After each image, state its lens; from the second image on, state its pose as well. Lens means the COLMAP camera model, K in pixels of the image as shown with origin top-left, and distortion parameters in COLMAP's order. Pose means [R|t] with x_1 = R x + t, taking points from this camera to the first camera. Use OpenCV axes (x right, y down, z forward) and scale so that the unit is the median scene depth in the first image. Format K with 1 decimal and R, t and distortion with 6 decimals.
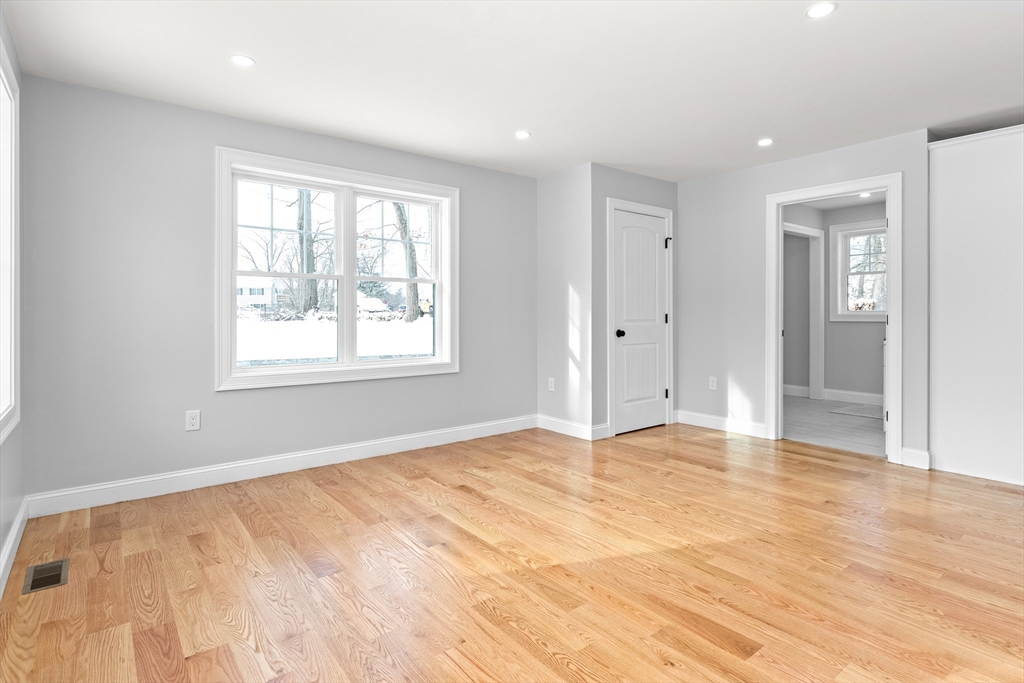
lens RADIAL K [[527.3, 0, 513.9], [0, 527.3, 312.1], [0, 0, 1]] dist [0.000876, 0.000539]
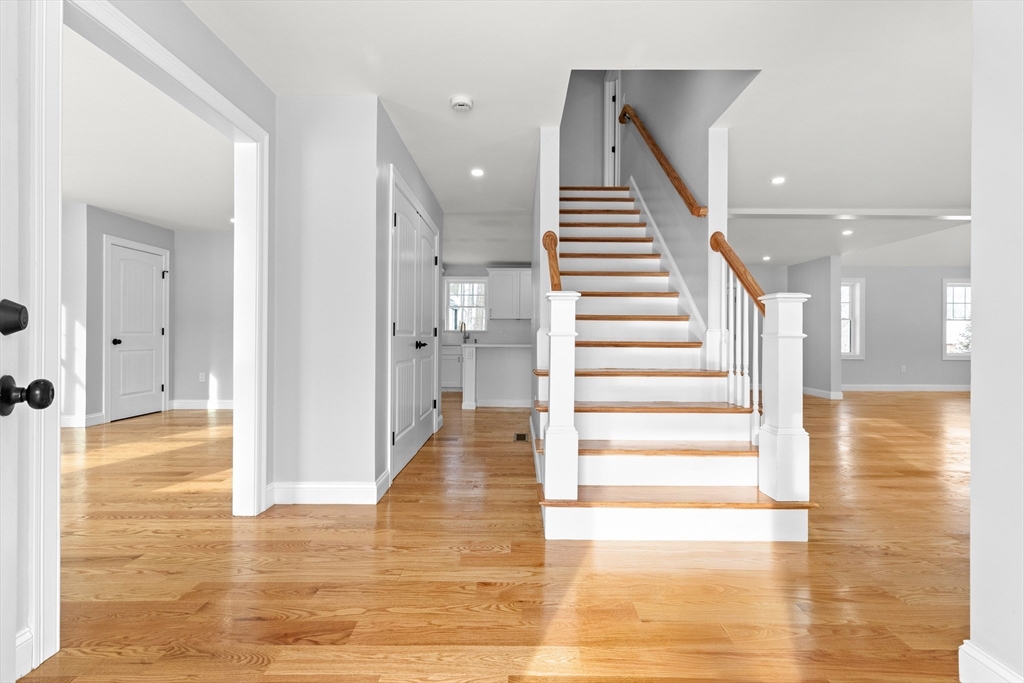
lens RADIAL K [[459.5, 0, 514.3], [0, 459.5, 338.6], [0, 0, 1]] dist [0.013746, 0.000182]
pose [[0.625182, 0.004778, 0.780464, -0.076750], [-0.008852, 0.999960, 0.000969, 0.023136], [-0.780428, -0.007514, 0.625200, -0.470949]]
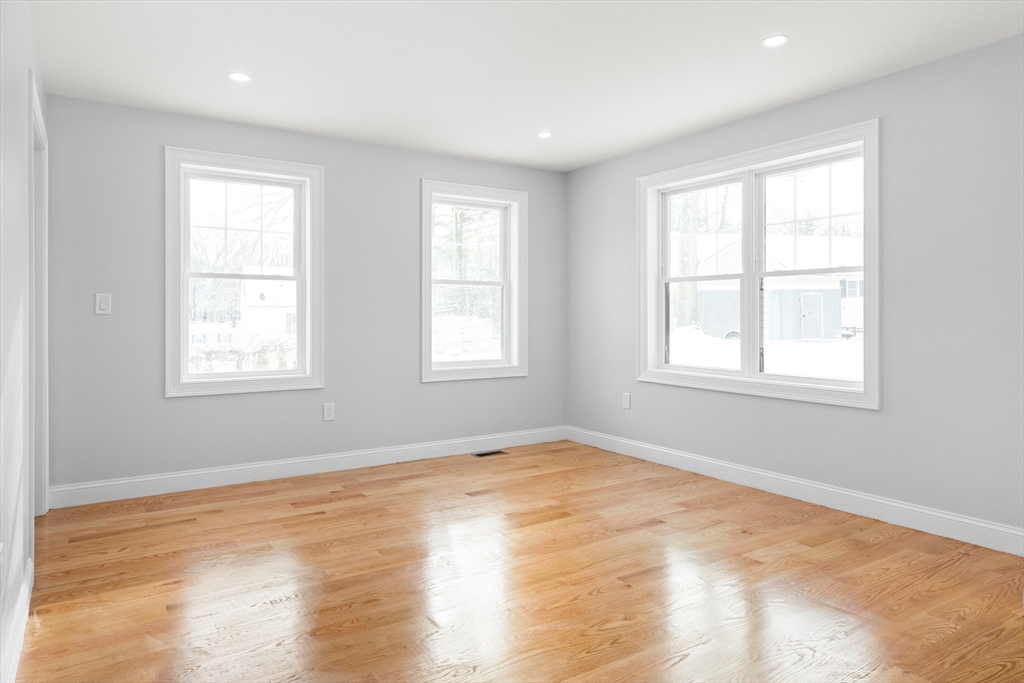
lens RADIAL K [[645.6, 0, 512.5], [0, 645.6, 316.5], [0, 0, 1]] dist [0.001323, 0.000913]
pose [[-0.085343, 0.002555, -0.996348, 0.692241], [0.004250, 0.999989, 0.002200, -0.000880], [0.996343, -0.004047, -0.085353, 0.620431]]
